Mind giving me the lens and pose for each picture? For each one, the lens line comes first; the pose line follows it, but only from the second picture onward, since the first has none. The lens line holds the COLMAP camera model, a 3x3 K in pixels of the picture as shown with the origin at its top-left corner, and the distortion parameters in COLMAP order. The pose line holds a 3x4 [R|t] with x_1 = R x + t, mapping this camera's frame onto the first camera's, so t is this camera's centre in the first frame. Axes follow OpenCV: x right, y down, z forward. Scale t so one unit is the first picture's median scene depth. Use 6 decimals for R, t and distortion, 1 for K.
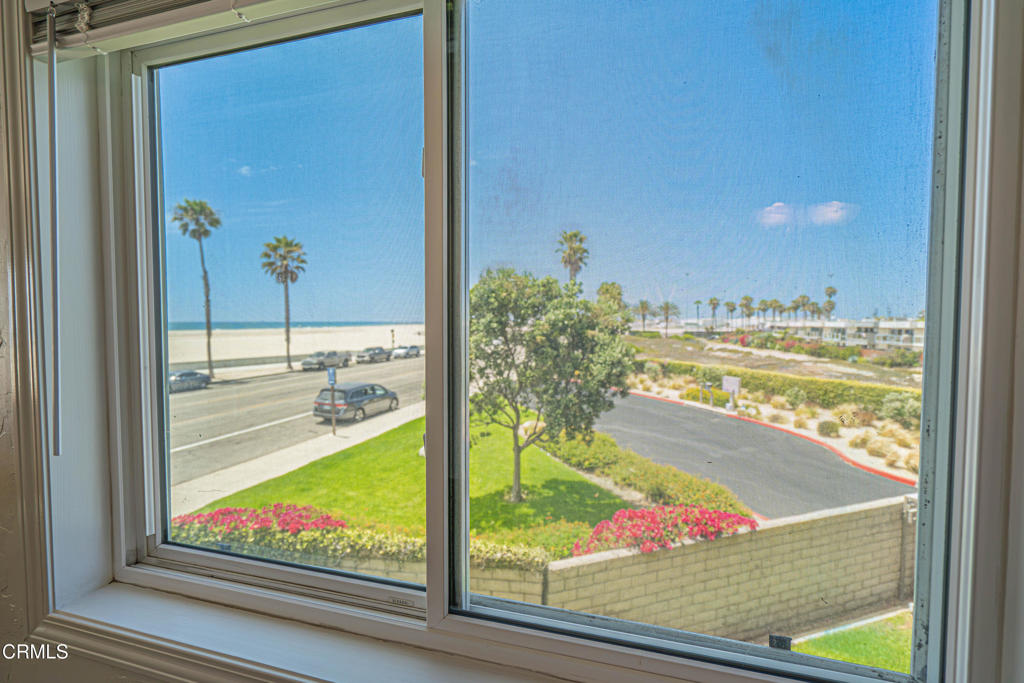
lens RADIAL K [[478.0, 0, 512.0], [0, 478.0, 341.5], [0, 0, 1]] dist [-0.001107, 0.000077]
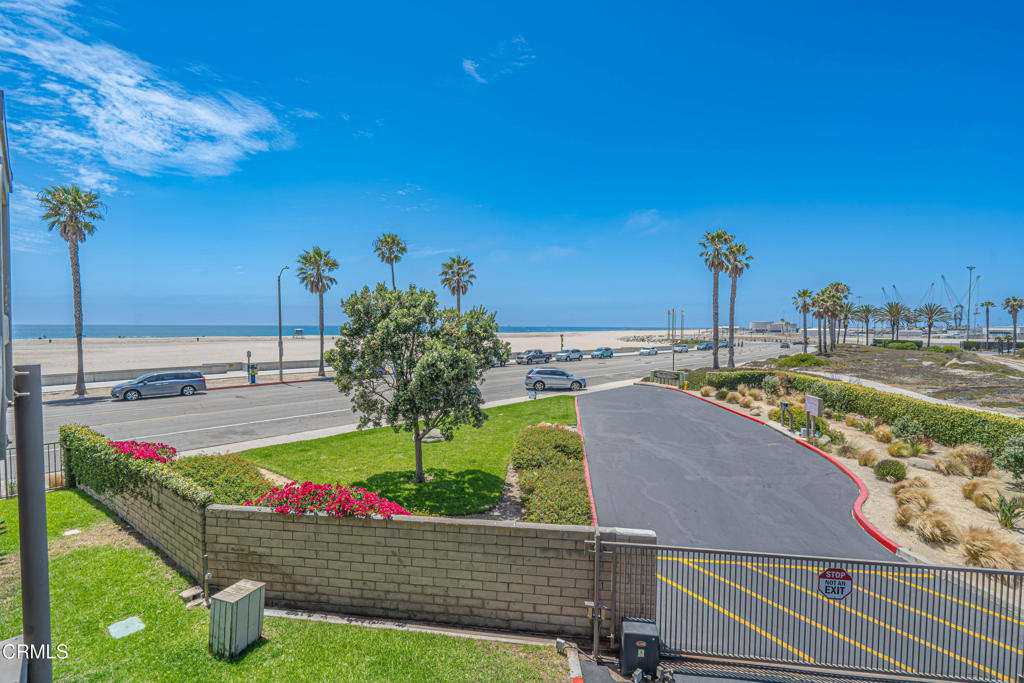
lens RADIAL K [[458.5, 0, 512.0], [0, 458.5, 341.5], [0, 0, 1]] dist [-0.002570, -0.000283]
pose [[0.890044, 0.019992, -0.455435, 0.216382], [-0.024623, 0.999688, -0.004237, -0.002901], [0.455209, 0.014985, 0.890259, 0.032169]]
